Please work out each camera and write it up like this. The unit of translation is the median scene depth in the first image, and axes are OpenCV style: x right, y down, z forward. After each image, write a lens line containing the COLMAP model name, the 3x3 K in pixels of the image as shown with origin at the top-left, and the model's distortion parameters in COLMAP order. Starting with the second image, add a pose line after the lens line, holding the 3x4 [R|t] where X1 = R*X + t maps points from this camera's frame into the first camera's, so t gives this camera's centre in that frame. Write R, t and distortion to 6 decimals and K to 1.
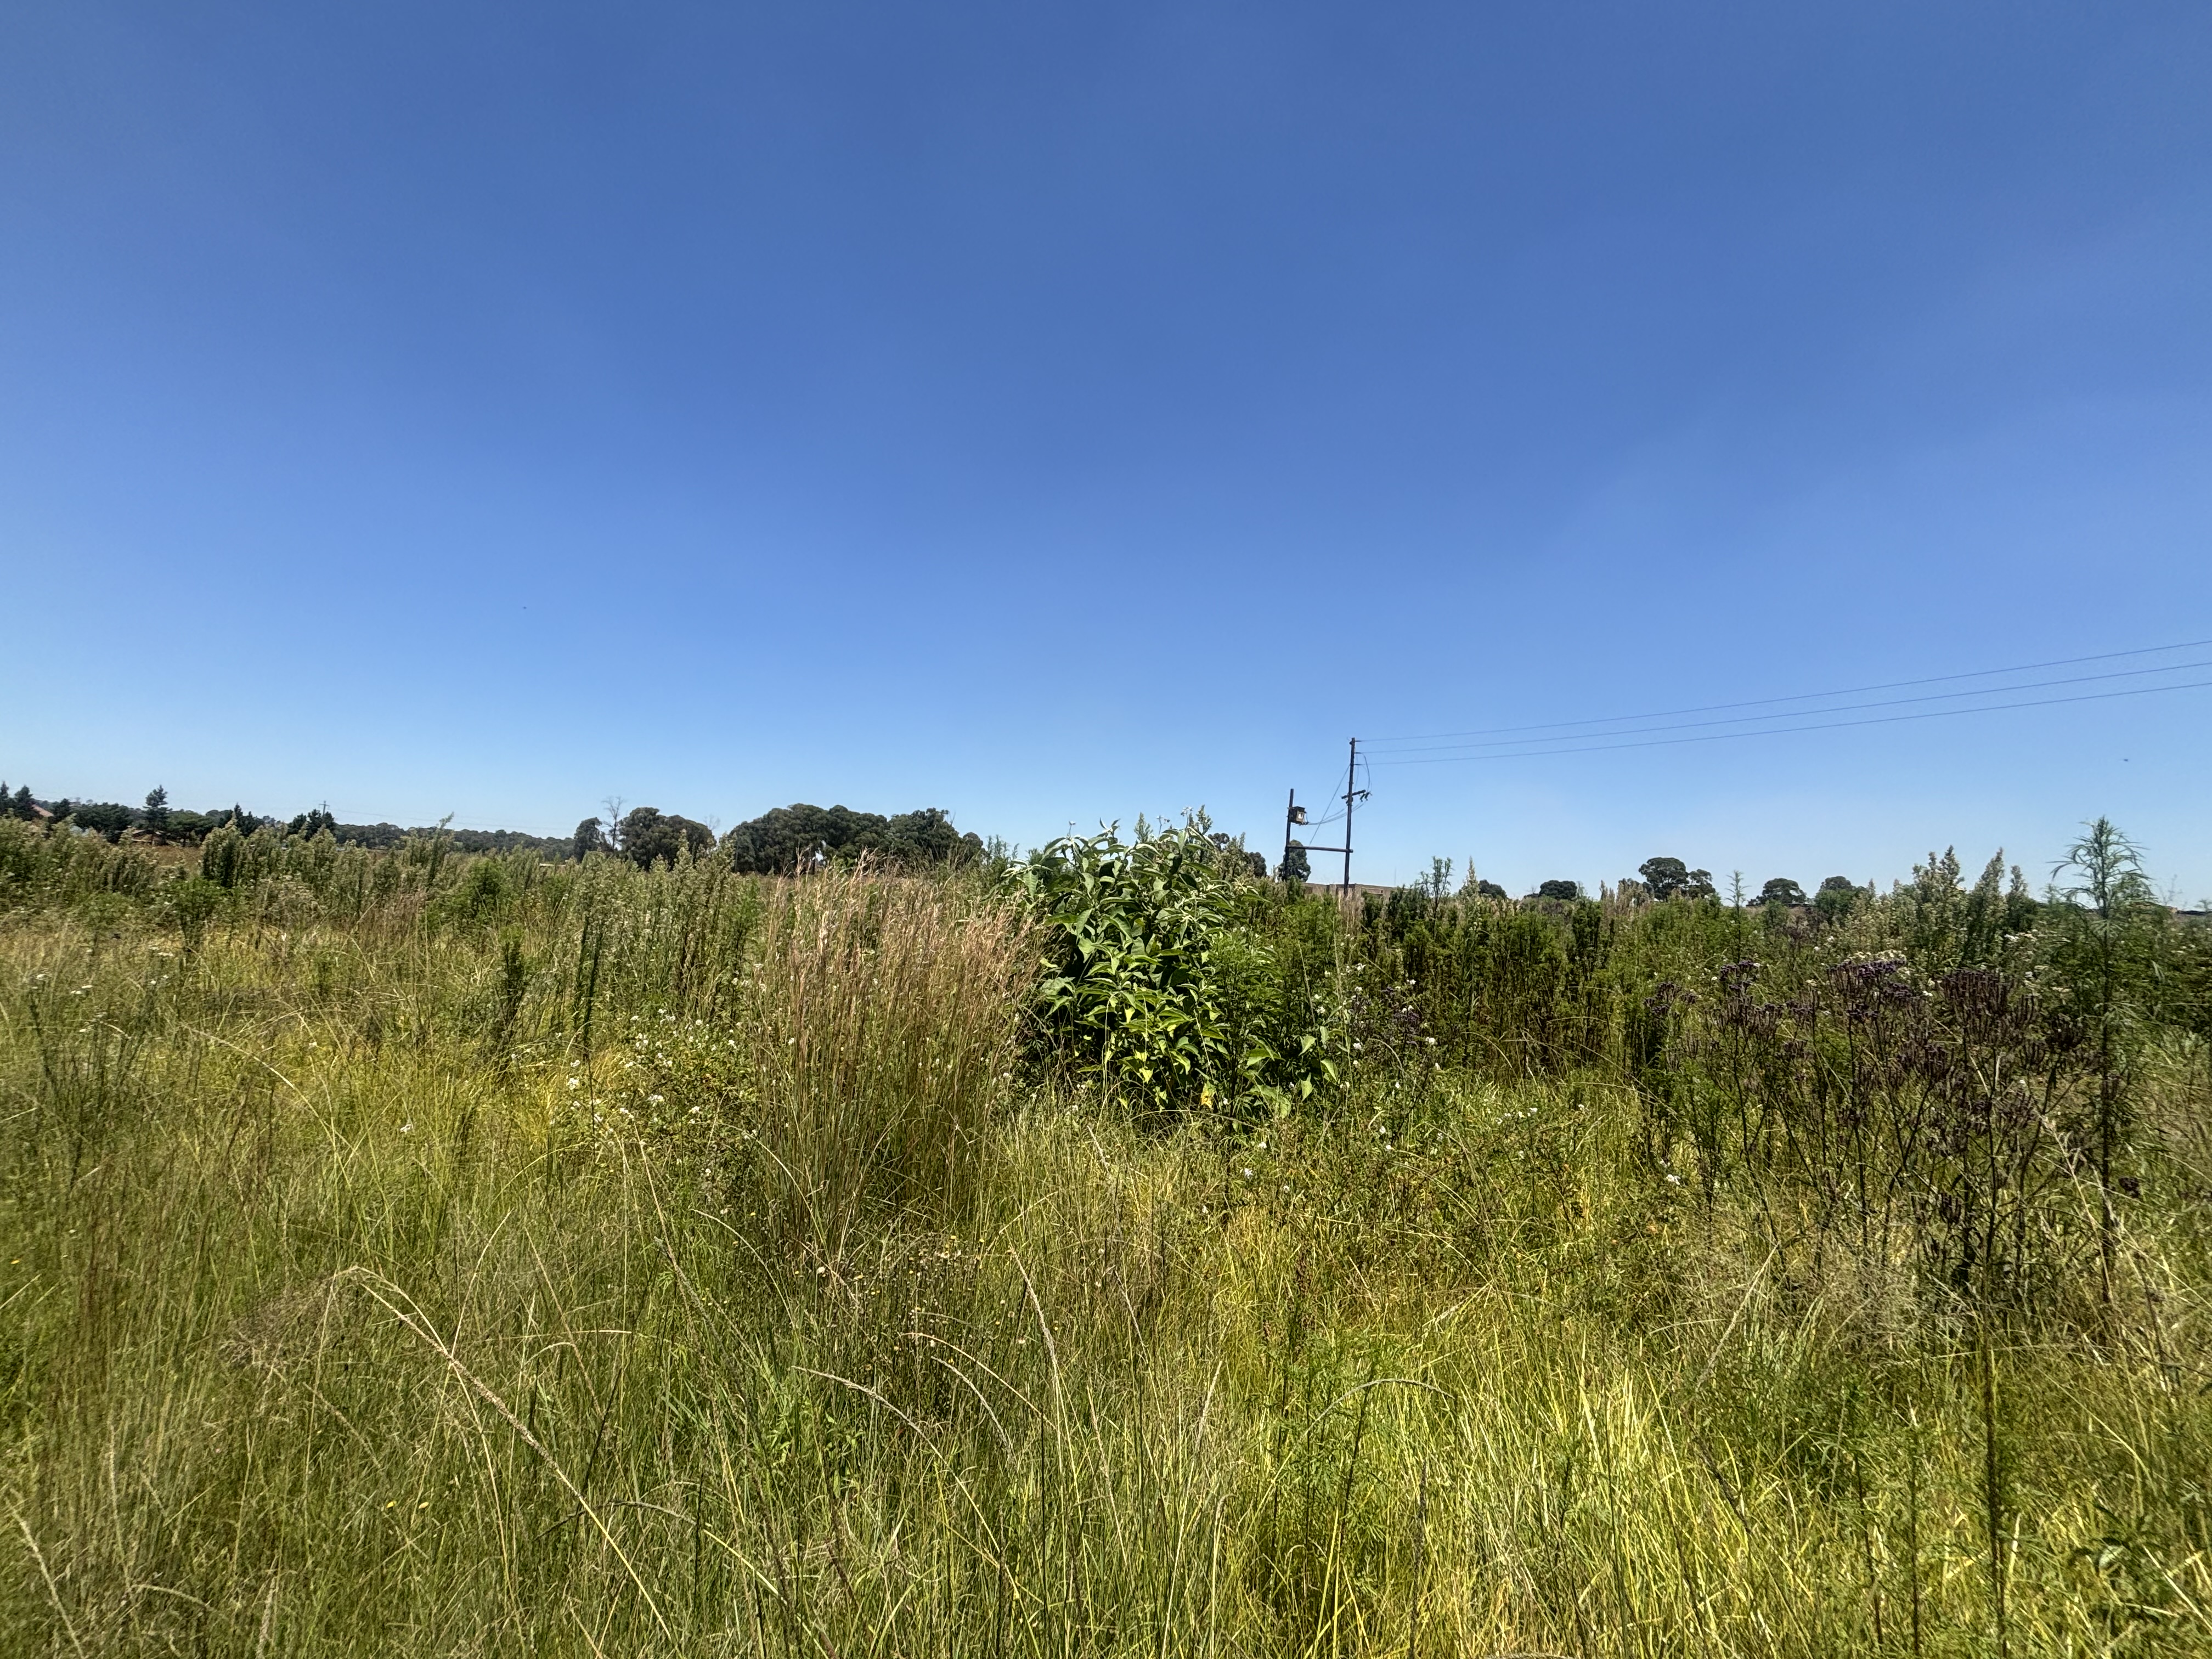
lens RADIAL K [[885.4, 0, 1108.2], [0, 885.4, 819.5], [0, 0, 1]] dist [0.003807, -0.003406]
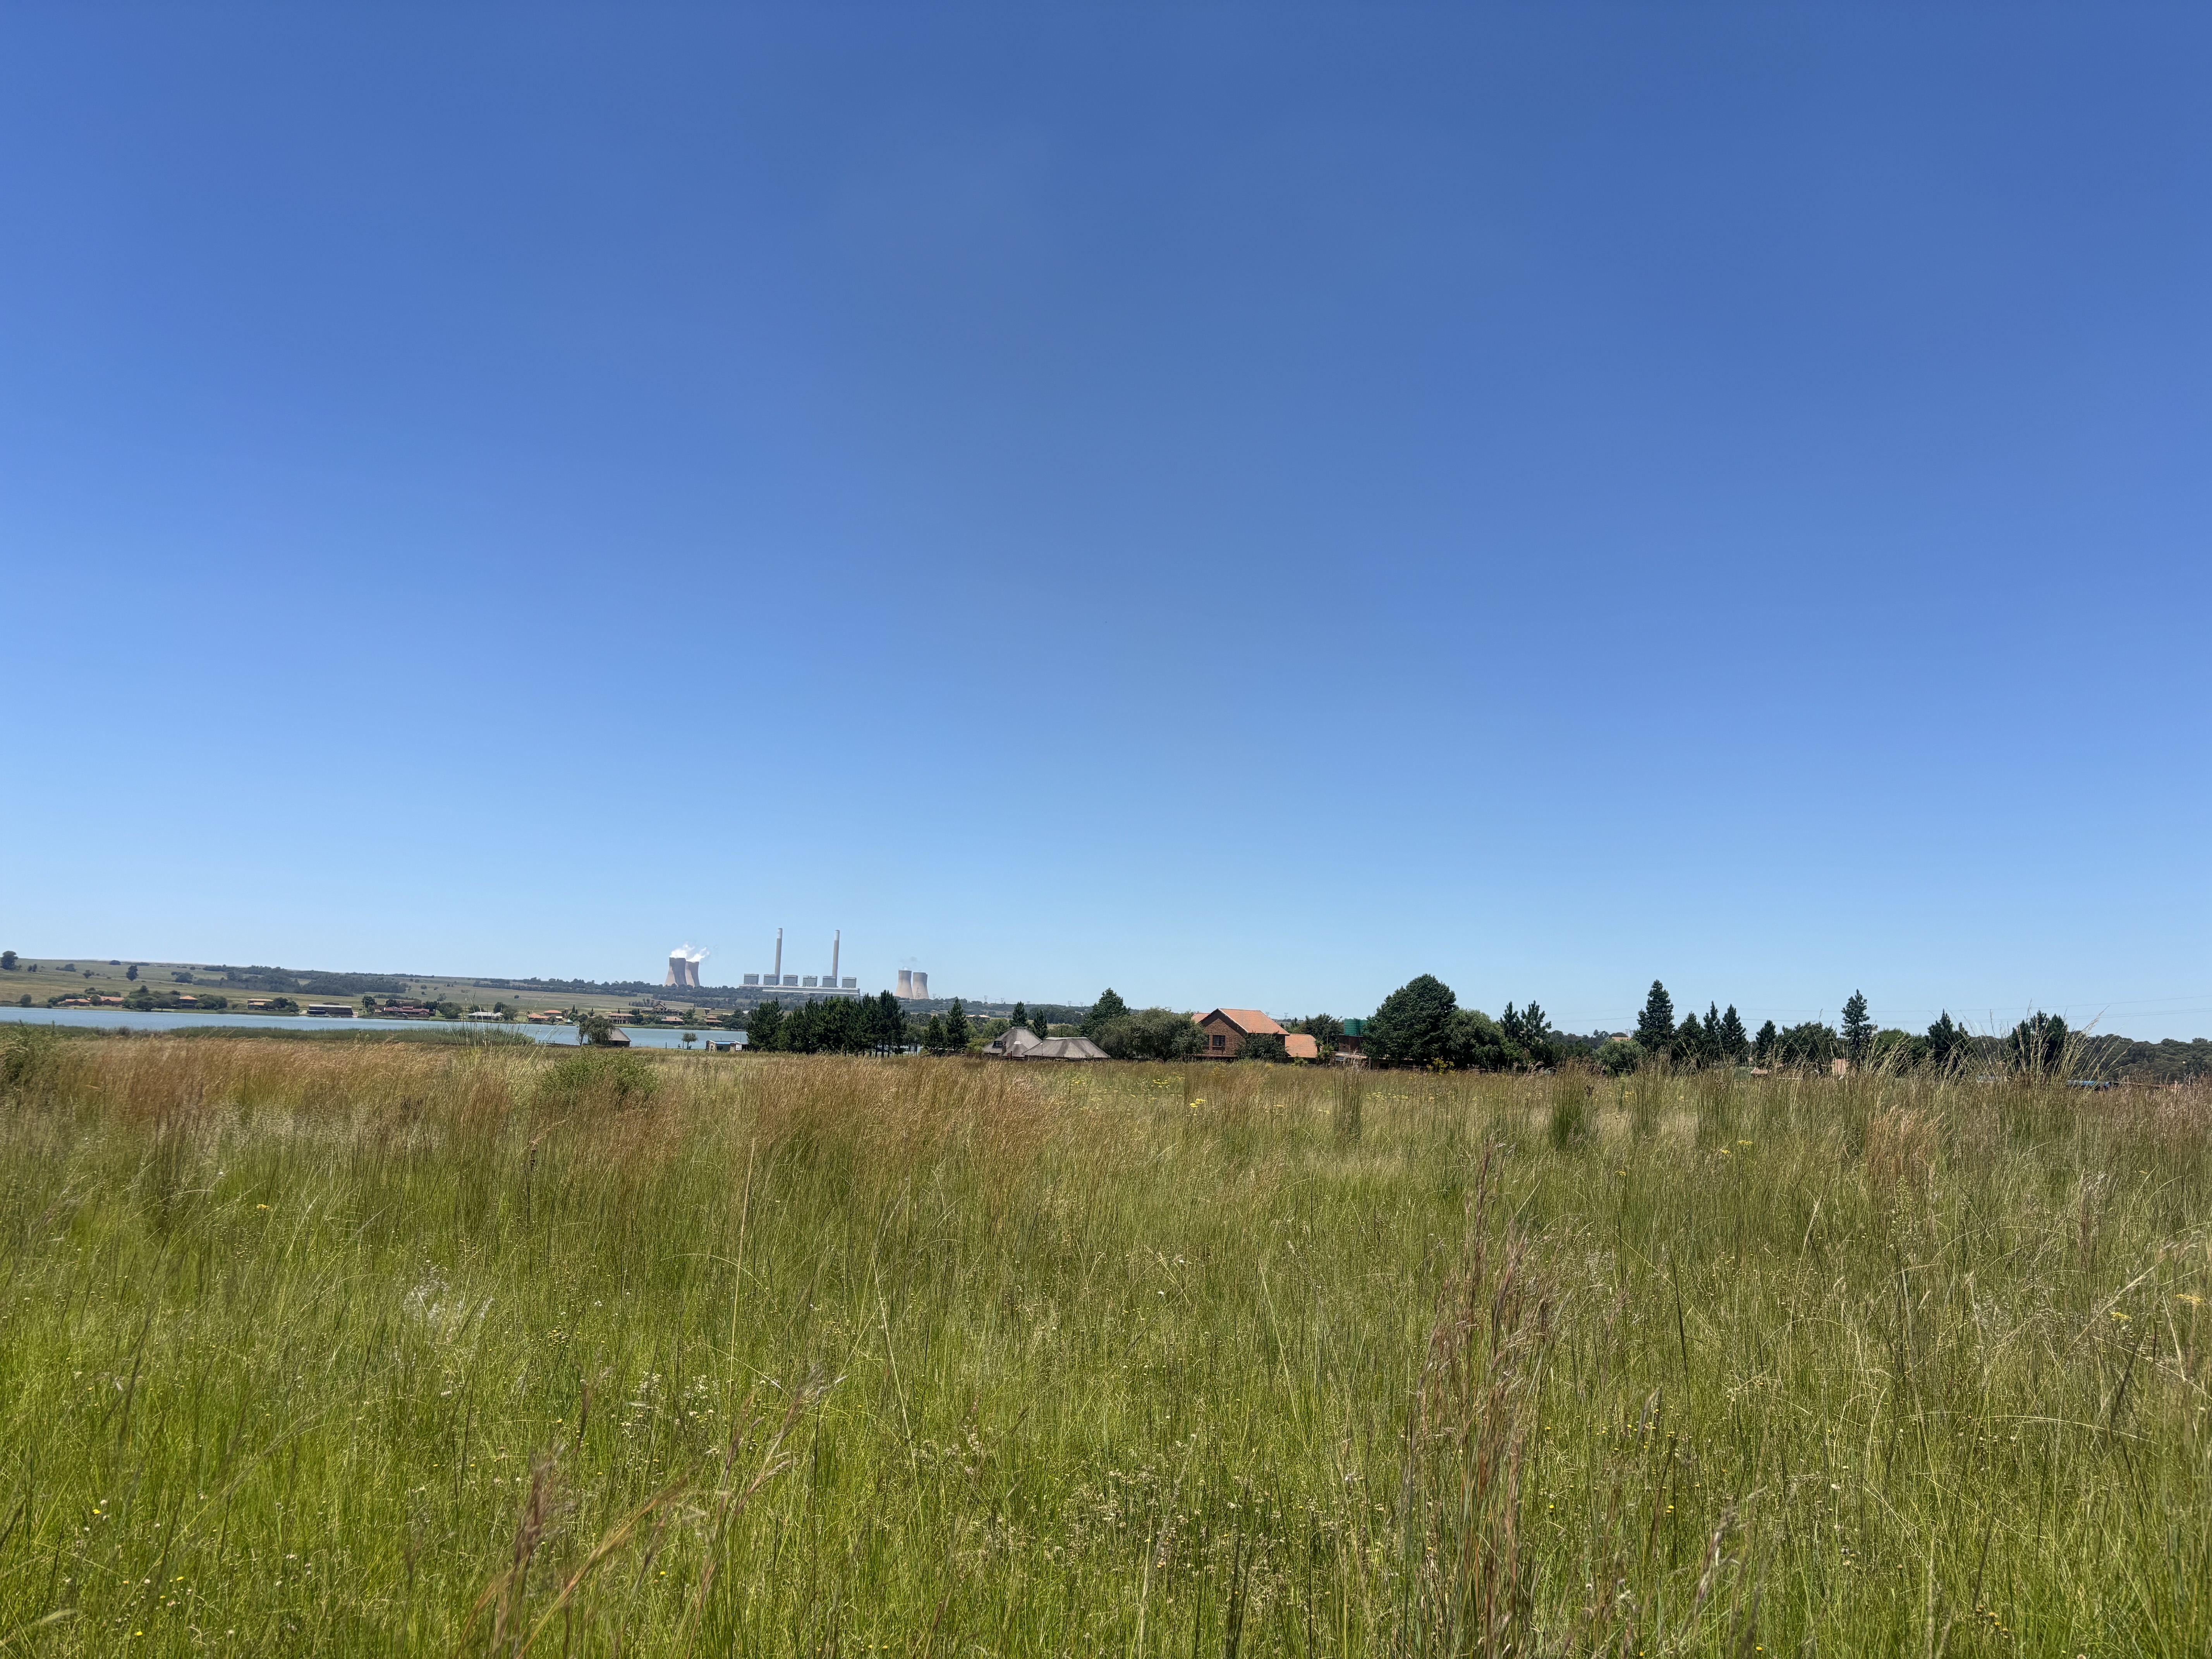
lens RADIAL K [[1669.6, 0, 1085.8], [0, 1669.6, 826.2], [0, 0, 1]] dist [0.028354, -0.012950]
pose [[0.454662, -0.168338, -0.874611, -0.244329], [0.076239, 0.985728, -0.150093, -0.015873], [0.887395, 0.001563, 0.461007, -0.052632]]
